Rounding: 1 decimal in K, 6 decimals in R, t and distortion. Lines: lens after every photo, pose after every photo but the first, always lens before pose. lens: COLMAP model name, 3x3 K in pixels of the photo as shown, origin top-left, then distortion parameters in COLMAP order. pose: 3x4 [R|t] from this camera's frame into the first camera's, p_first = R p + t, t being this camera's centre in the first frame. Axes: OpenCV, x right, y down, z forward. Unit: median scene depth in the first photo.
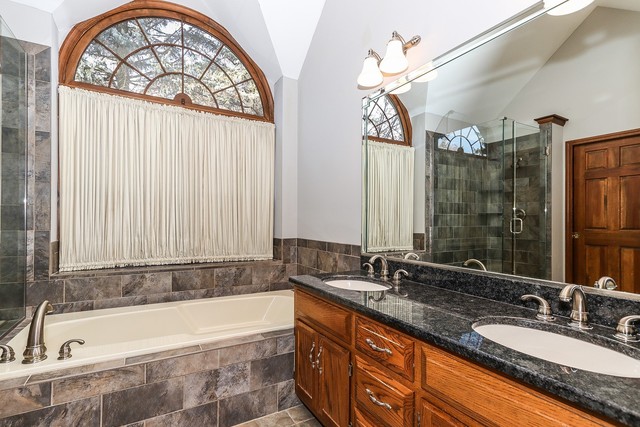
lens RADIAL K [[311.4, 0, 319.3], [0, 311.4, 217.5], [0, 0, 1]] dist [0.003364, 0.002791]
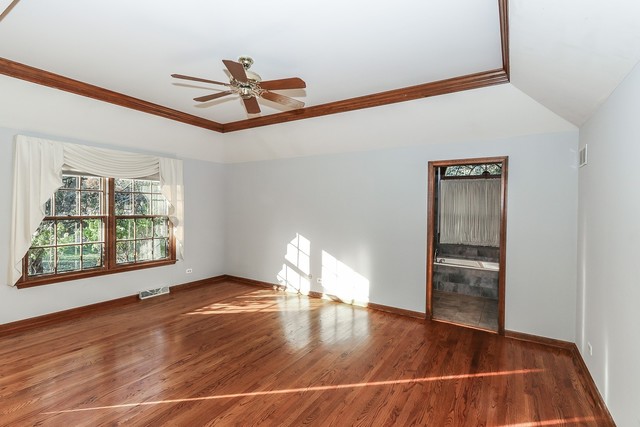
lens RADIAL K [[300.6, 0, 317.4], [0, 300.6, 210.8], [0, 0, 1]] dist [0.005632, 0.001051]
pose [[0.460602, 0.000869, -0.887606, 1.300032], [-0.006101, 0.999979, -0.002187, -0.136390], [0.887586, 0.006423, 0.460598, -1.508414]]
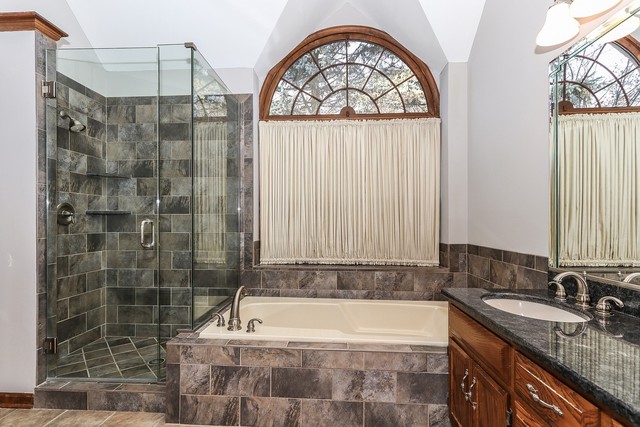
lens RADIAL K [[311.4, 0, 313.9], [0, 311.4, 221.0], [0, 0, 1]] dist [0.003364, 0.002791]
pose [[0.827617, -0.008856, -0.561224, 0.093649], [0.011045, 0.999939, 0.000509, -0.005135], [0.561185, -0.006620, 0.827664, 0.056242]]
